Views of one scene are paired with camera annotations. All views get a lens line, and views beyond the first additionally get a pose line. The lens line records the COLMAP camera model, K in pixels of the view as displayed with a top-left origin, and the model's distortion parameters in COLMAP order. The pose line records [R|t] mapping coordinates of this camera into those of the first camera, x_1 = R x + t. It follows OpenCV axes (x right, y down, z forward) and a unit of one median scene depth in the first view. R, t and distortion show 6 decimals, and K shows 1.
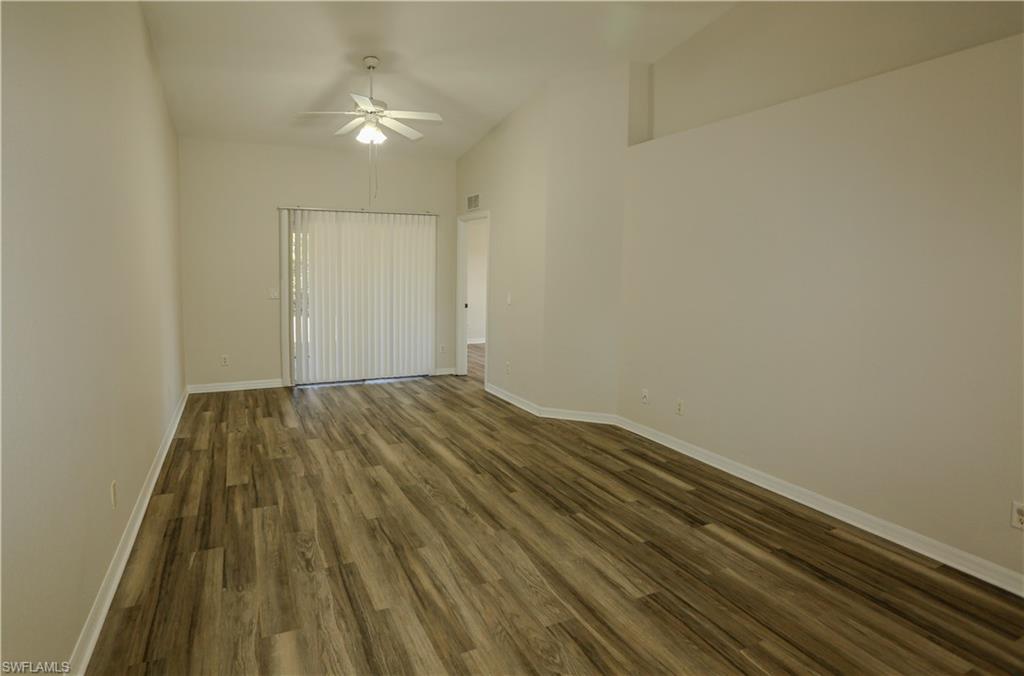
lens RADIAL K [[537.9, 0, 510.0], [0, 537.9, 316.0], [0, 0, 1]] dist [-0.057402, 0.010540]
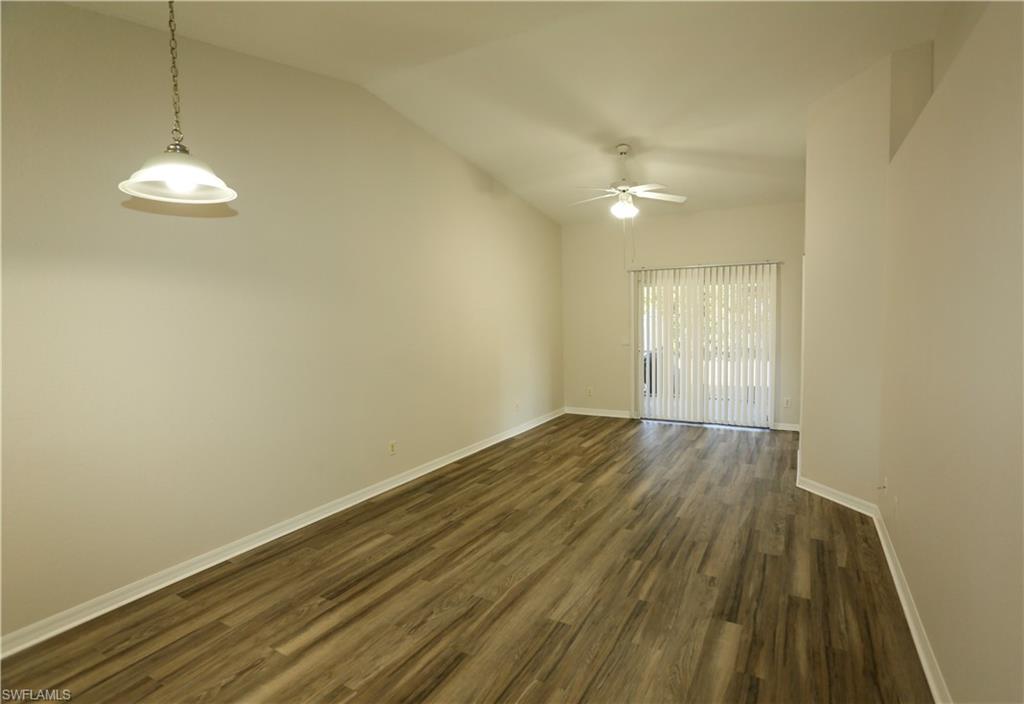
lens RADIAL K [[535.1, 0, 514.0], [0, 535.1, 351.9], [0, 0, 1]] dist [-0.045843, 0.003371]
pose [[0.558318, 0.035874, -0.828851, 0.825014], [-0.042478, 0.998990, 0.014625, -0.044132], [0.828539, 0.027042, 0.559278, 0.199190]]
